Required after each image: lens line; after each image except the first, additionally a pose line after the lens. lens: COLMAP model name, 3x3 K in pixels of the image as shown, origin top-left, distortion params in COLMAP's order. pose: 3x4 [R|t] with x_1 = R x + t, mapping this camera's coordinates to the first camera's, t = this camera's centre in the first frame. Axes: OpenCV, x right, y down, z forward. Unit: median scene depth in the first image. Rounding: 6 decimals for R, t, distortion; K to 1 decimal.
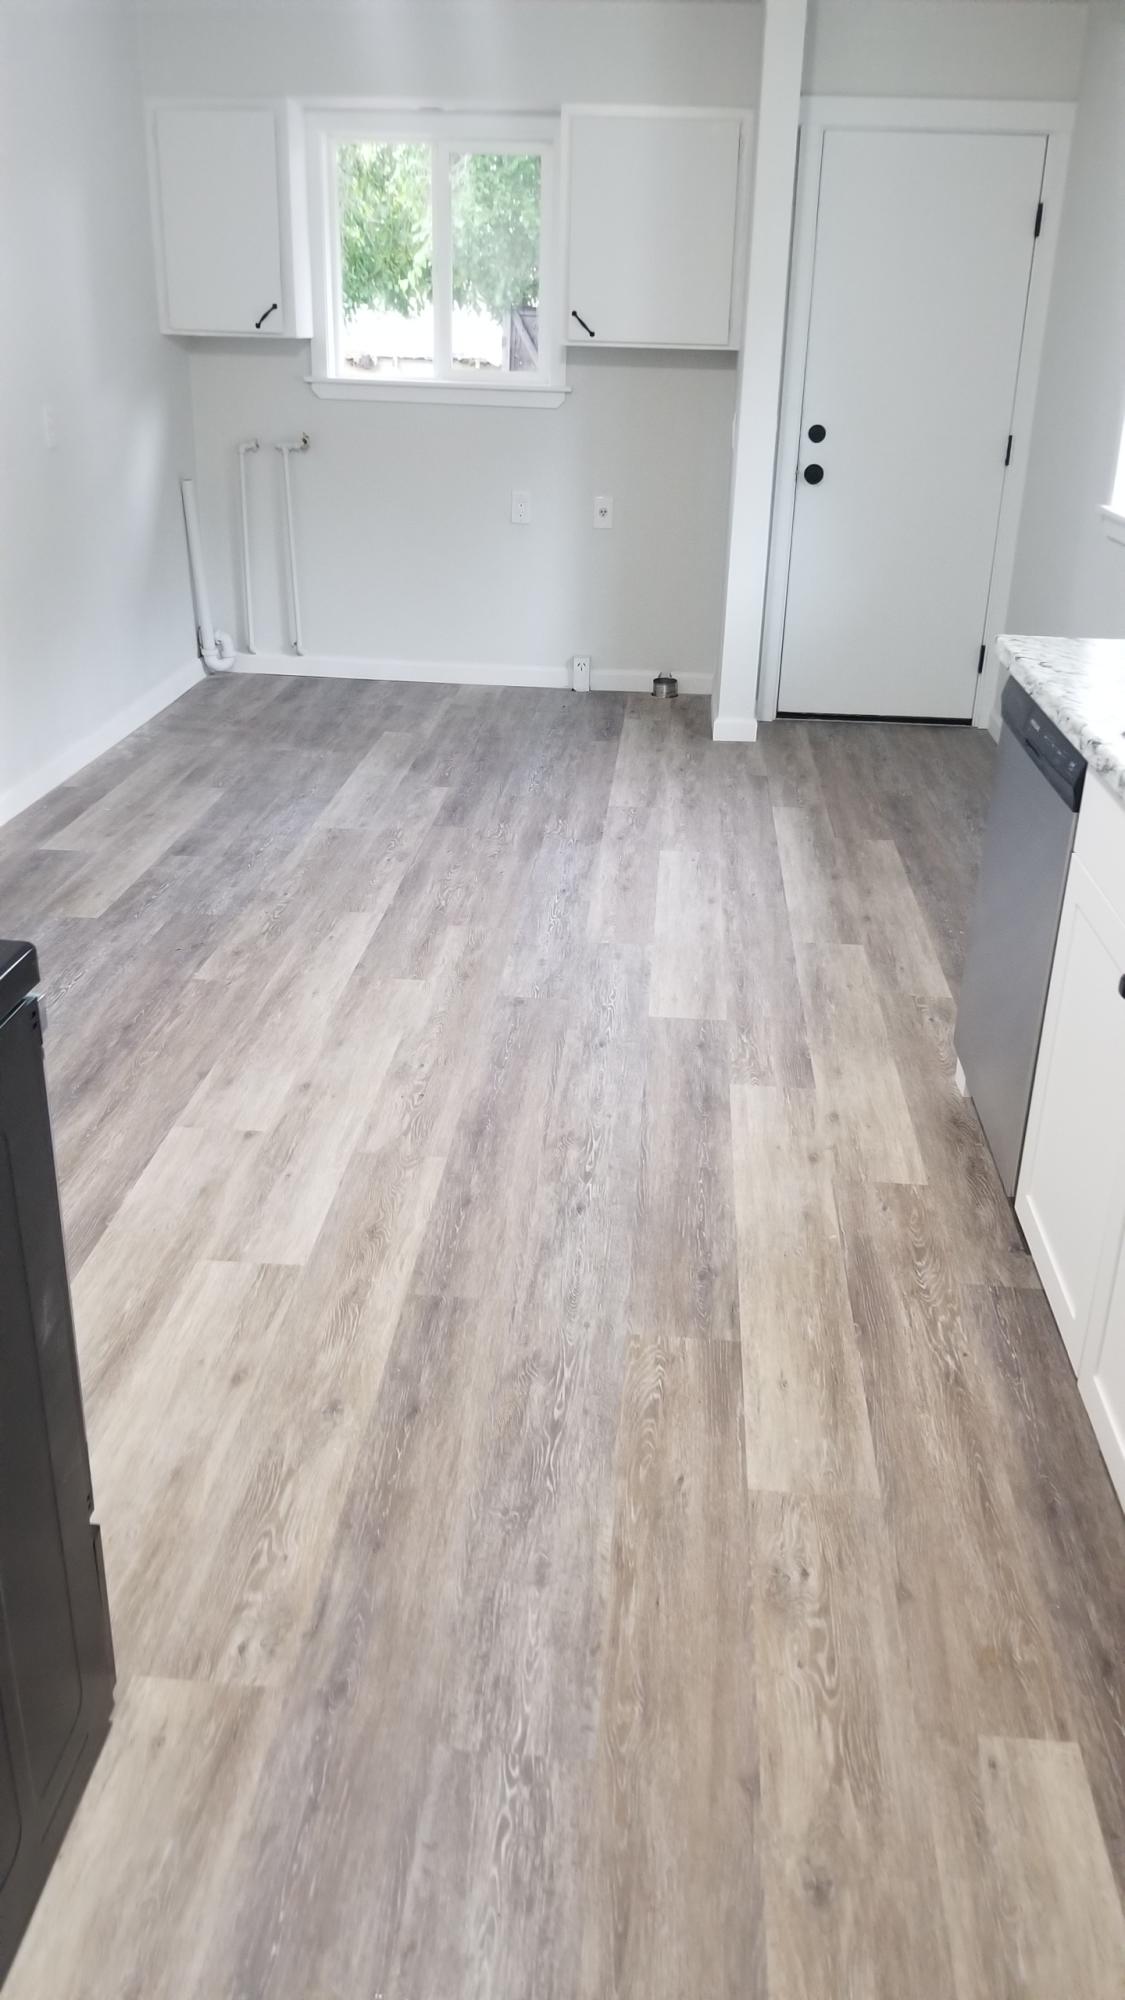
lens RADIAL K [[1558.3, 0, 575.4], [0, 1558.3, 997.4], [0, 0, 1]] dist [0.070849, -0.034340]
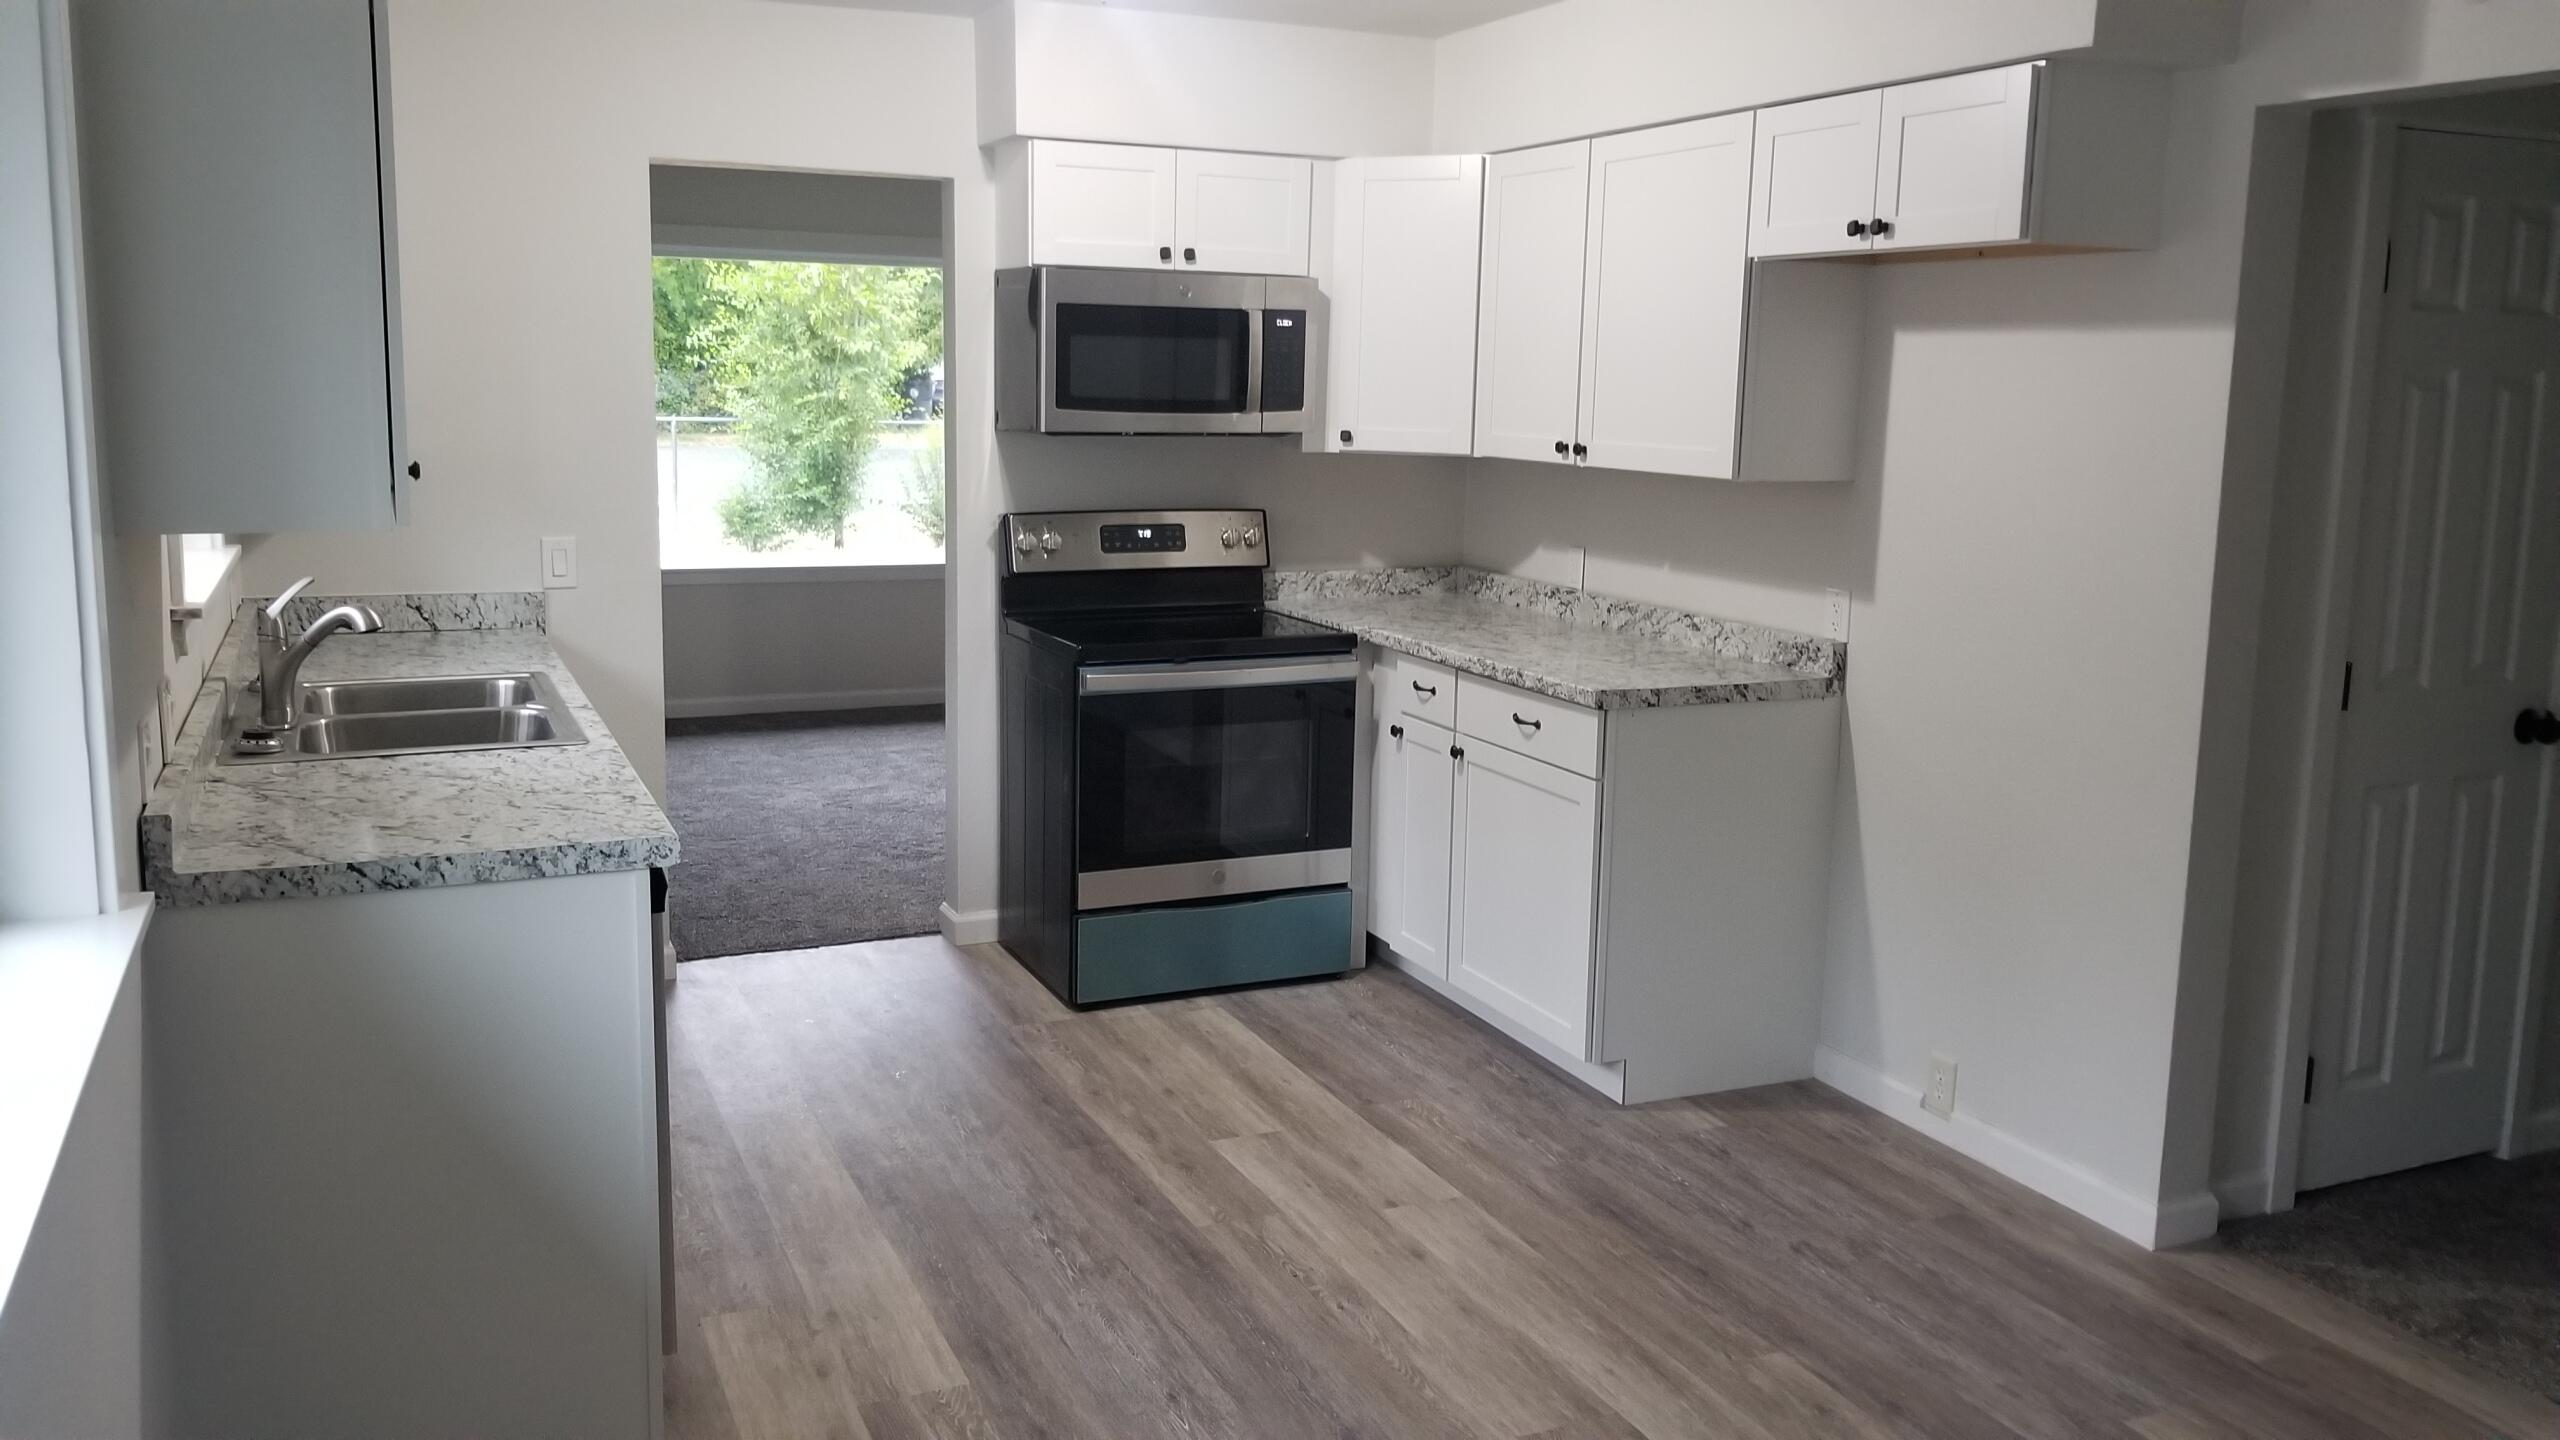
lens RADIAL K [[1994.7, 0, 1267.8], [0, 1994.7, 708.5], [0, 0, 1]] dist [0.070849, -0.034340]
pose [[-0.881731, 0.035191, -0.470439, 0.456454], [-0.225885, 0.843973, 0.486503, -0.790455], [0.414158, 0.535229, -0.736208, 1.749013]]
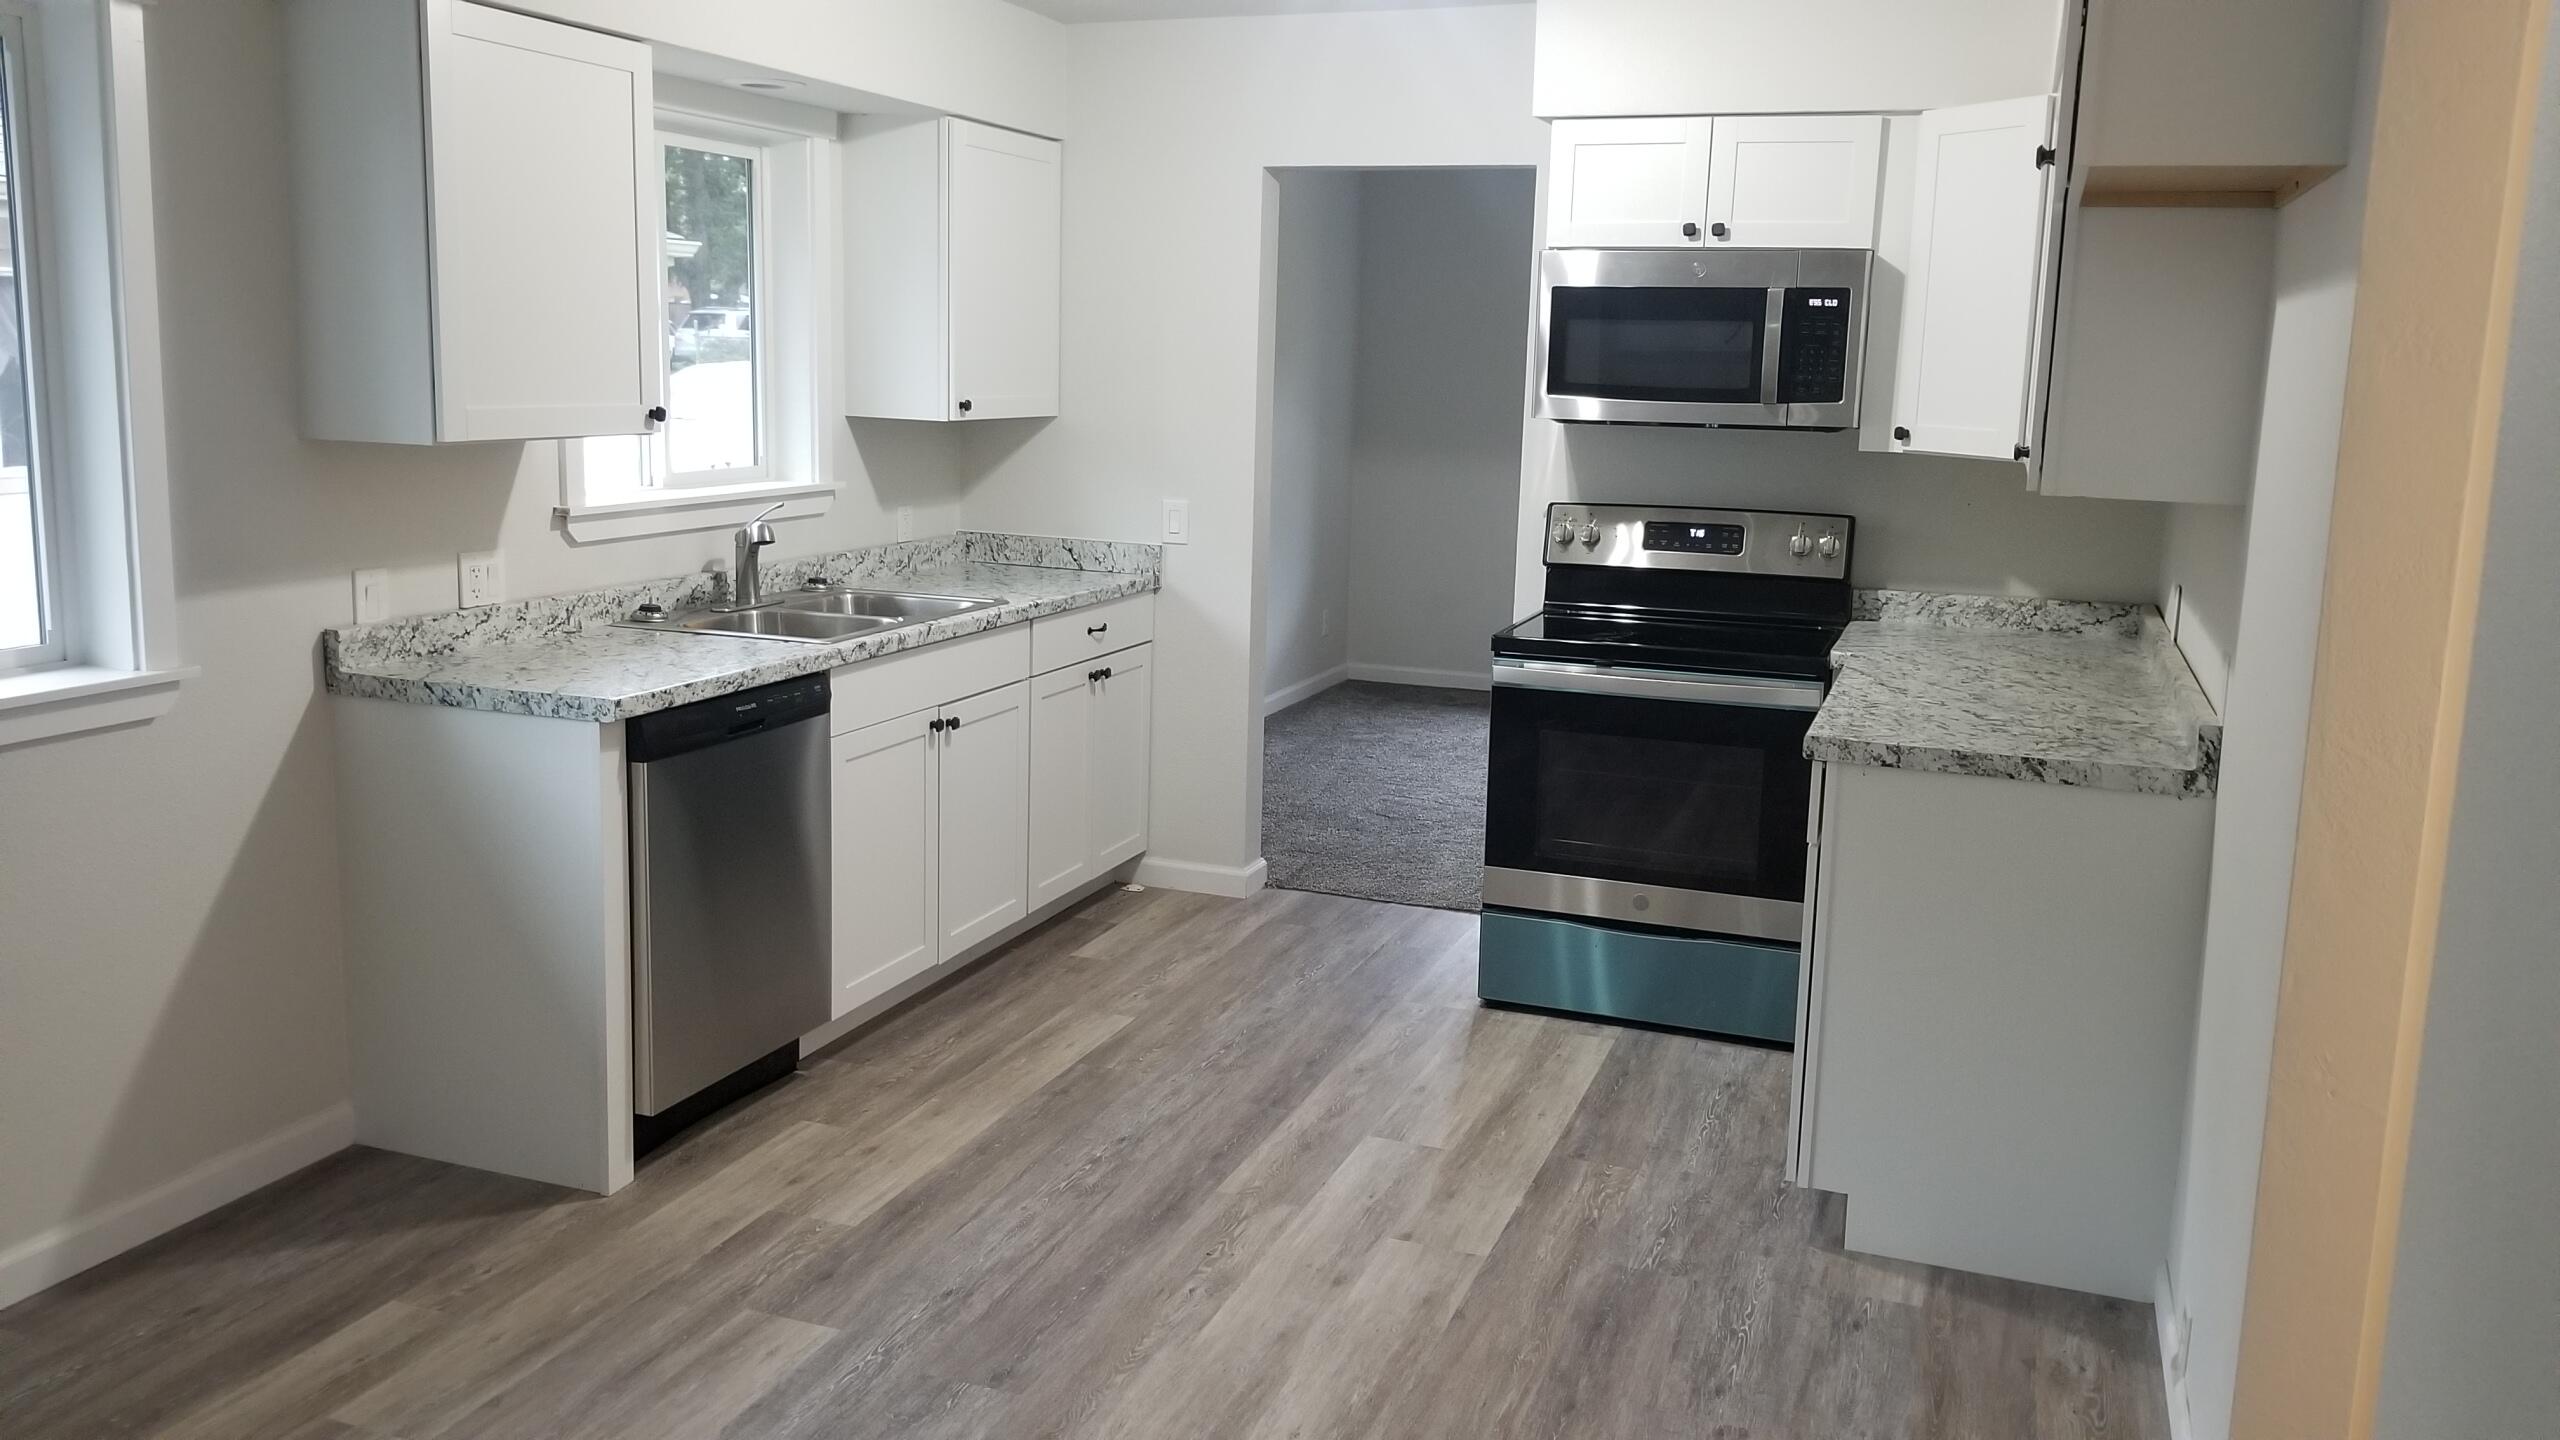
lens RADIAL K [[1994.7, 0, 1256.6], [0, 1994.7, 721.4], [0, 0, 1]] dist [0.070849, -0.034340]
pose [[-0.957815, -0.105930, 0.267149, -0.412631], [0.061573, 0.832359, 0.550805, -0.841341], [-0.280711, 0.544019, -0.790724, 1.815053]]
